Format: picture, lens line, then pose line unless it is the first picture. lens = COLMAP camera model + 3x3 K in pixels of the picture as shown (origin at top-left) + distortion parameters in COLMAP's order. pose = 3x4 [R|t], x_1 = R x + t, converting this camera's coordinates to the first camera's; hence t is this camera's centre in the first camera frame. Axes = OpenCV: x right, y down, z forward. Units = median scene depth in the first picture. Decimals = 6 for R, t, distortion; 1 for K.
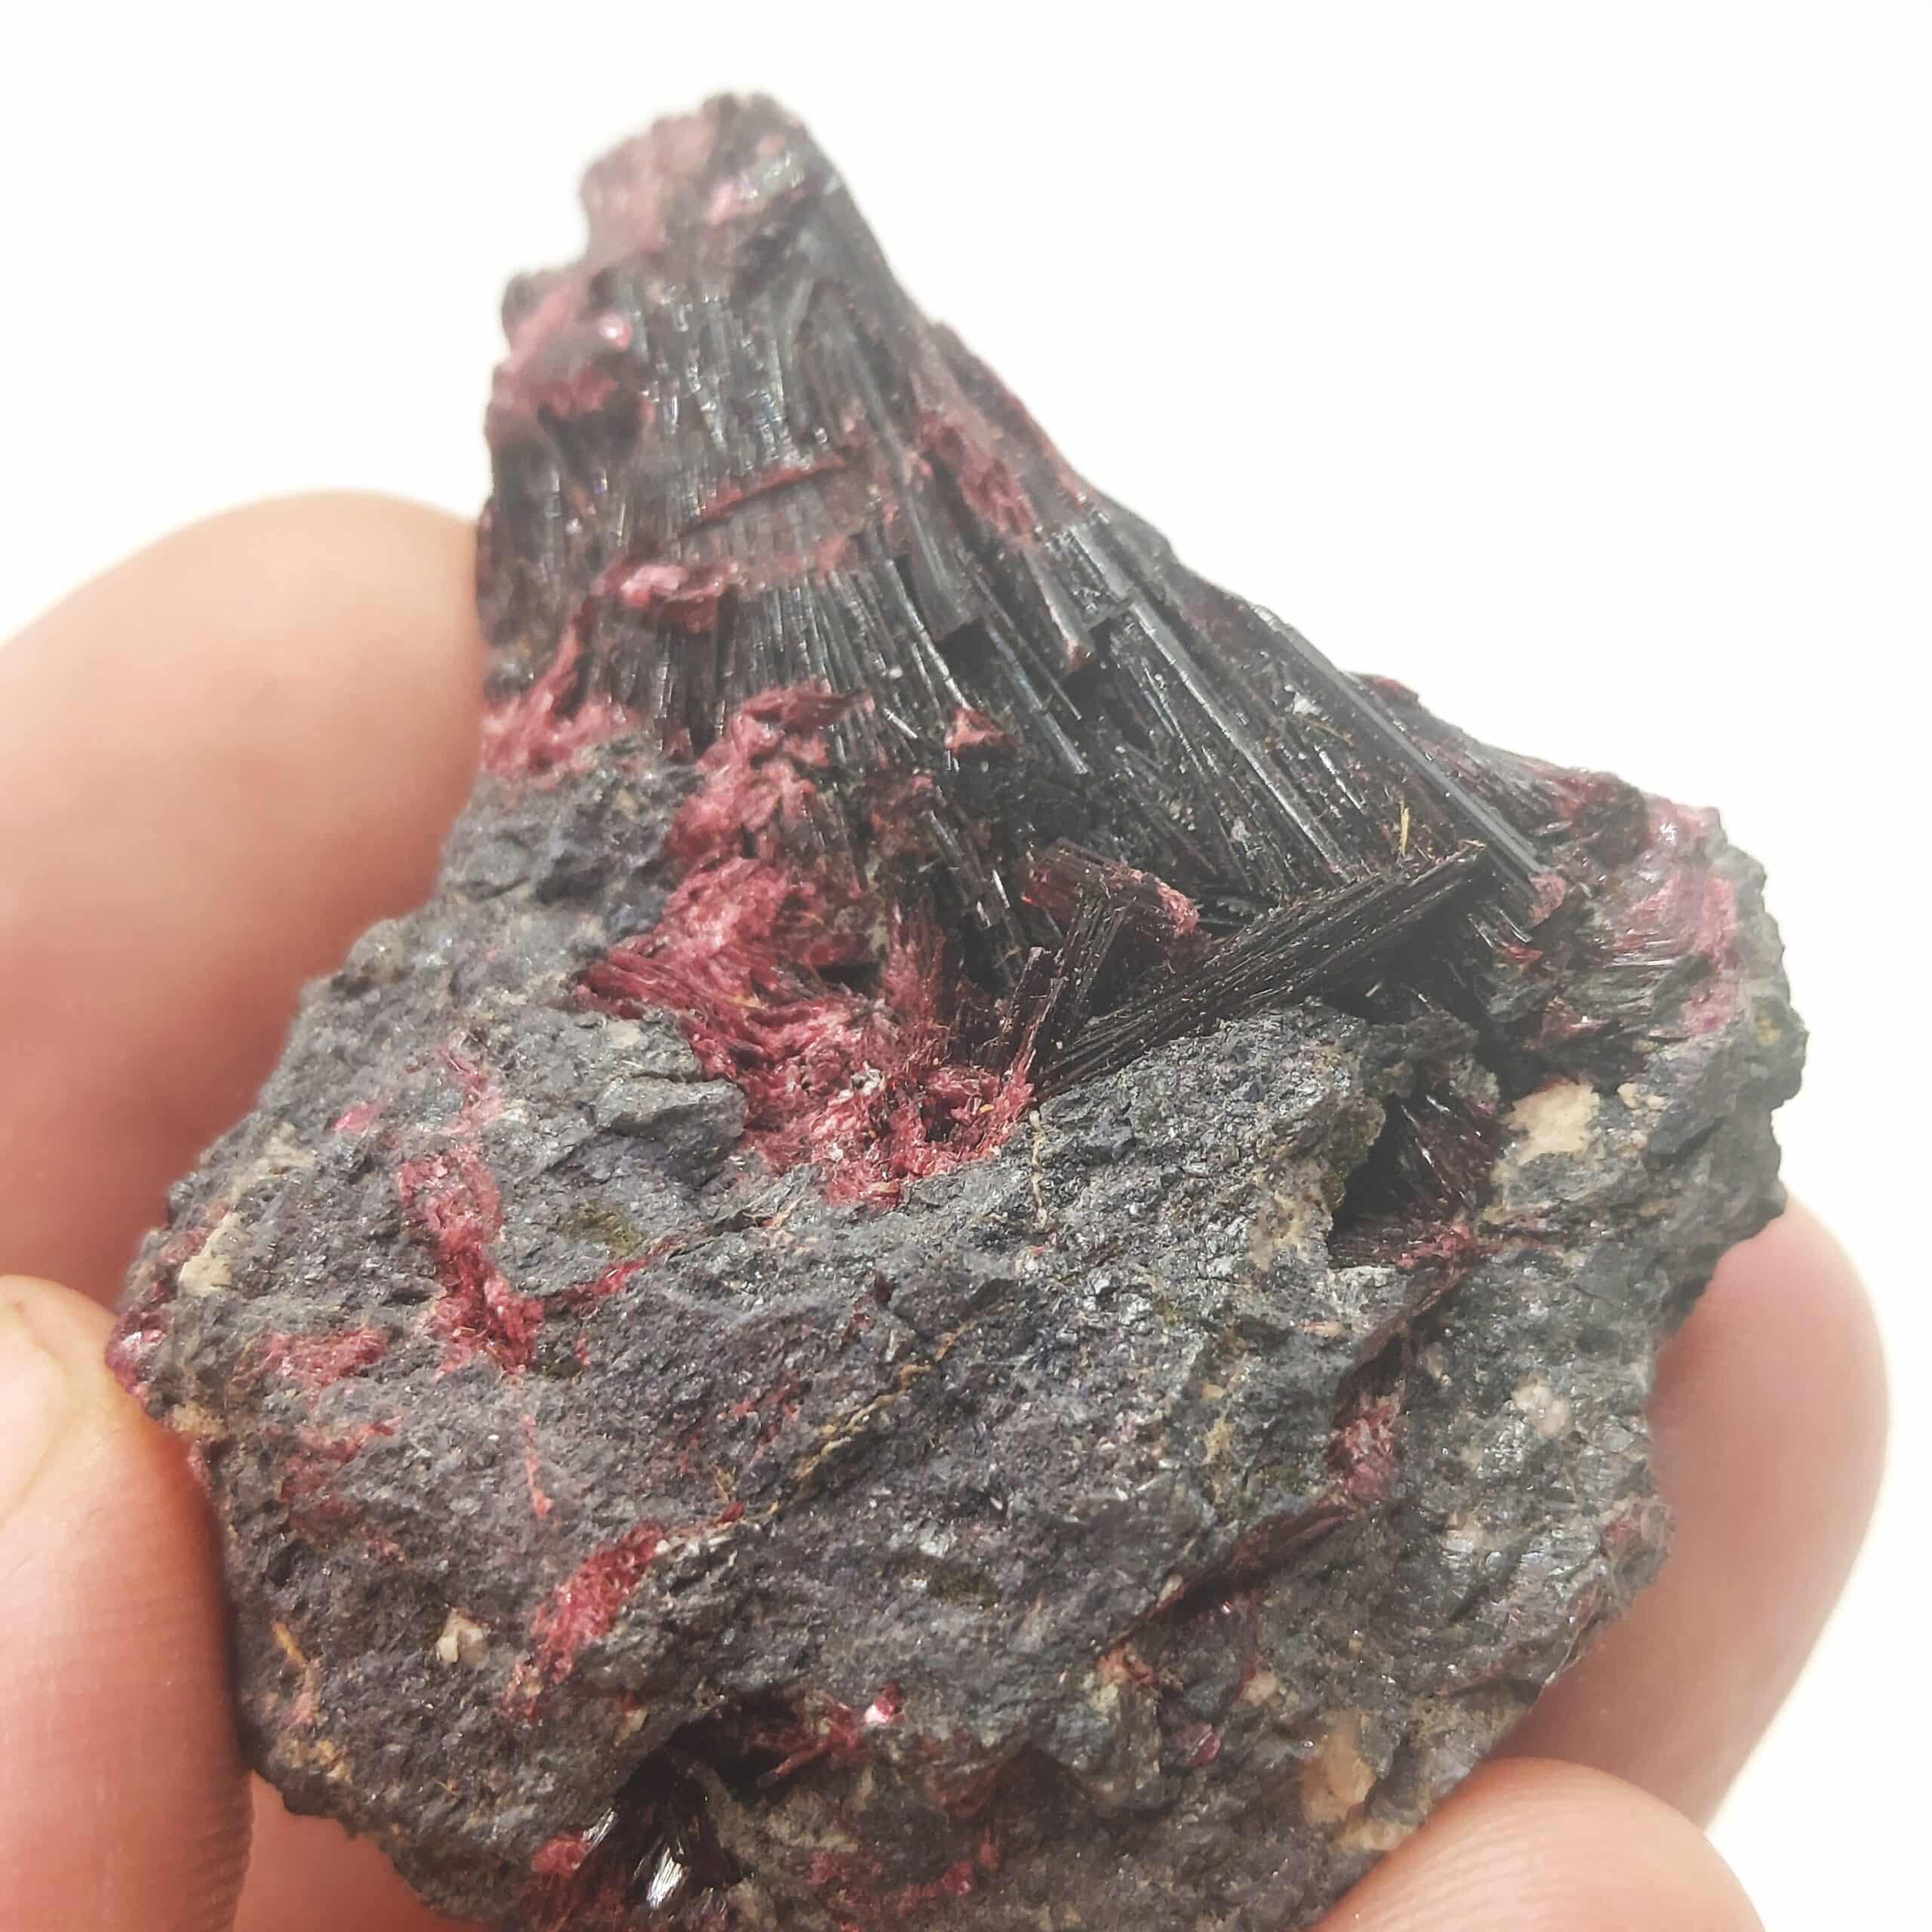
lens RADIAL K [[4039.2, 0, 972.3], [0, 4039.2, 981.2], [0, 0, 1]] dist [0.253932, -2.704858]
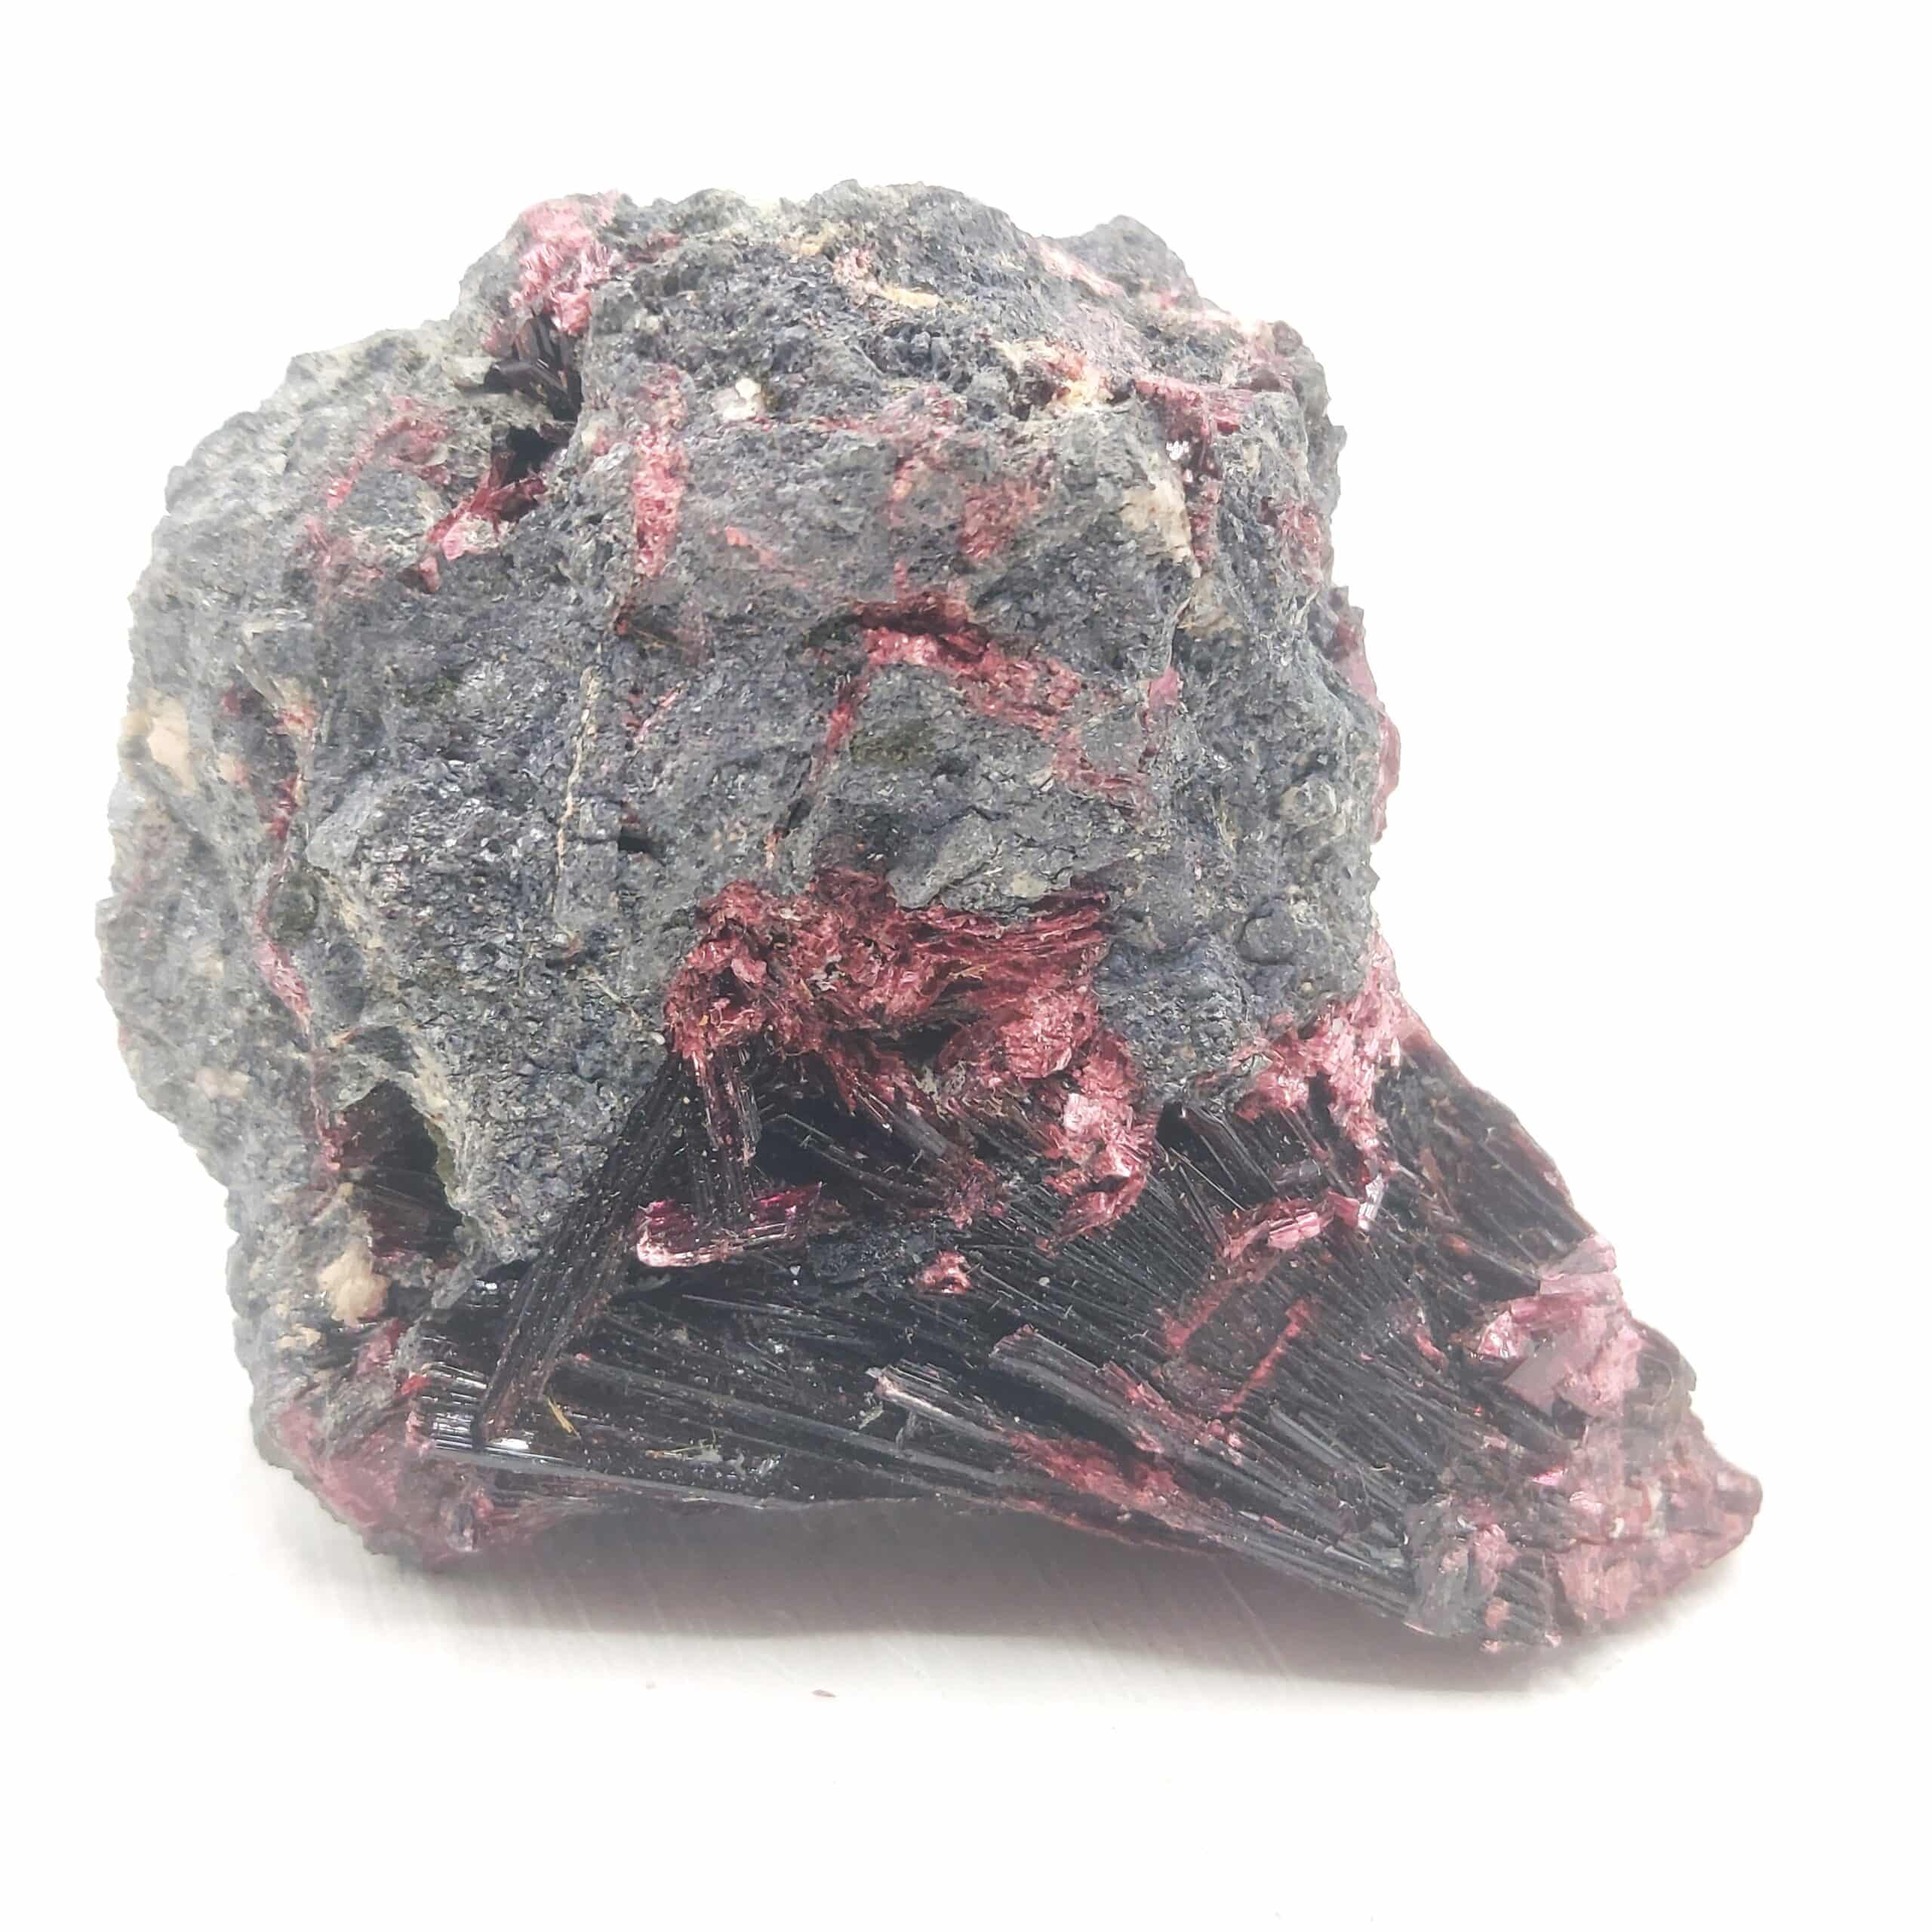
lens RADIAL K [[4039.2, 0, 972.3], [0, 4039.2, 981.2], [0, 0, 1]] dist [0.253932, -2.704858]
pose [[-0.779722, 0.578162, 0.240338, -0.335283], [-0.551737, -0.815919, 0.172807, -0.198818], [0.296007, 0.002138, 0.955183, -0.095097]]
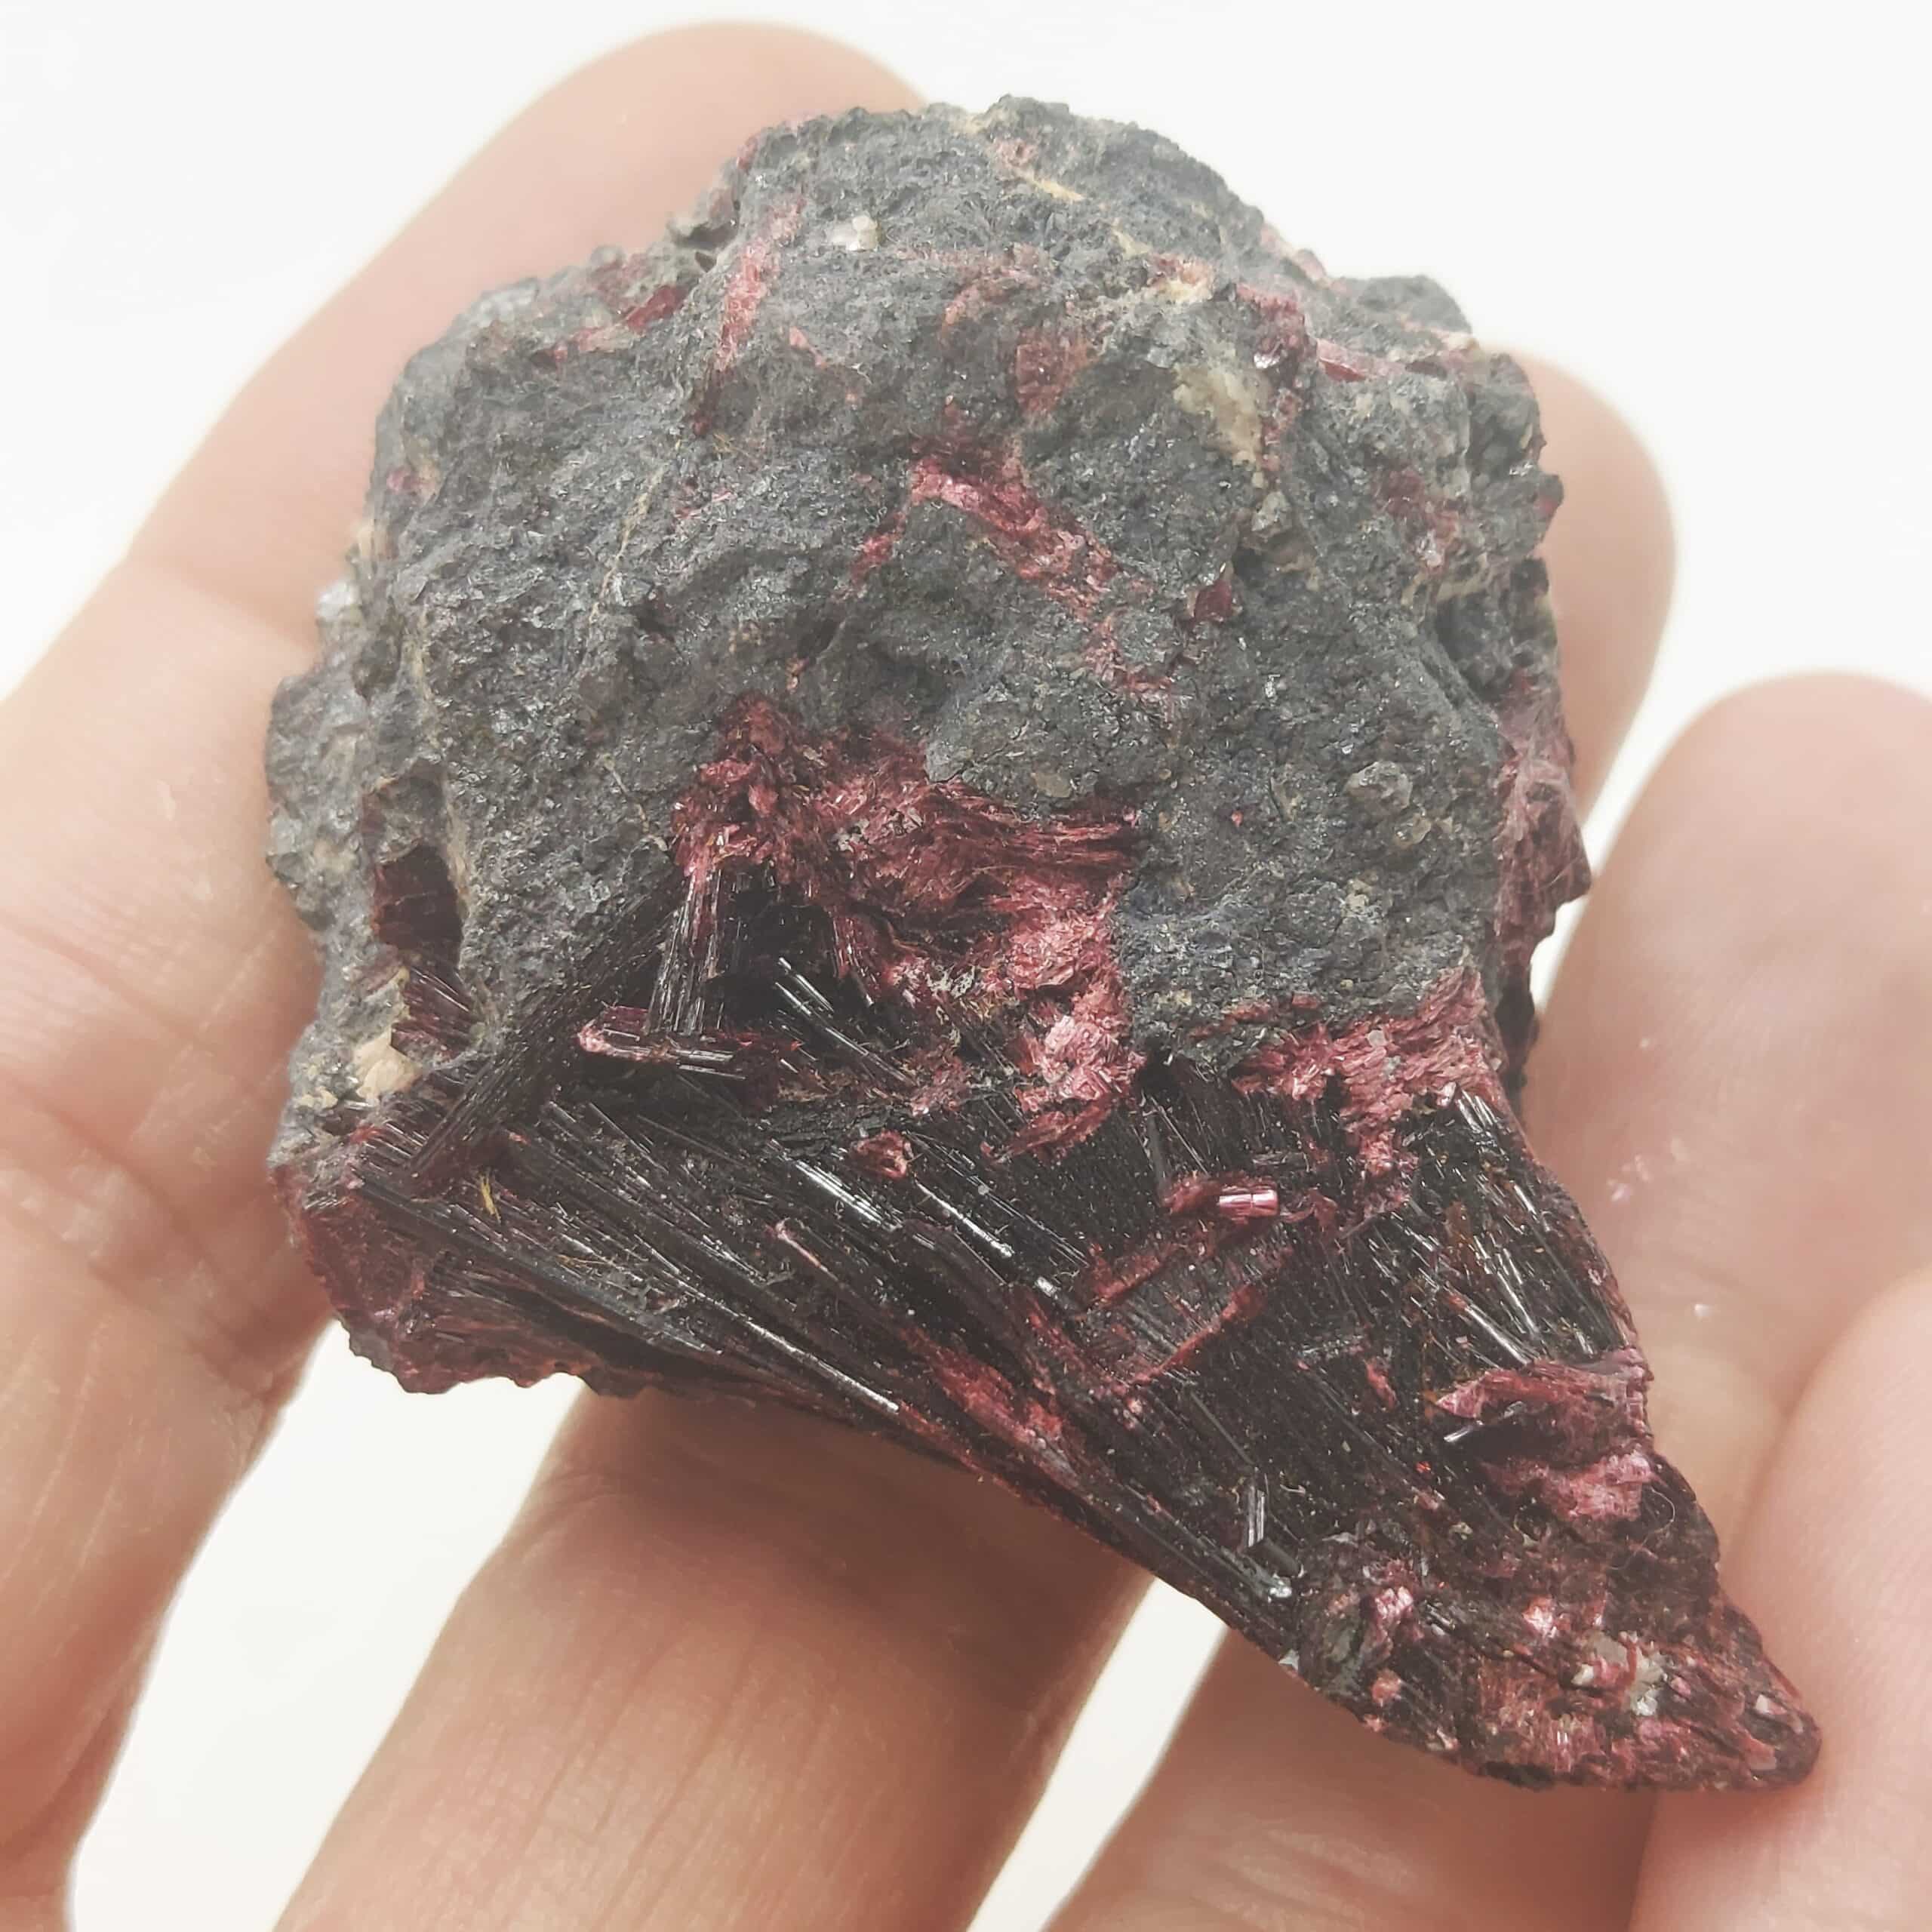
lens RADIAL K [[4039.2, 0, 972.3], [0, 4039.2, 981.2], [0, 0, 1]] dist [0.253932, -2.704858]
pose [[-0.791759, 0.464733, 0.396411, -0.494539], [-0.227847, -0.826824, 0.514246, -0.613416], [0.566749, 0.316838, 0.760533, 0.146593]]
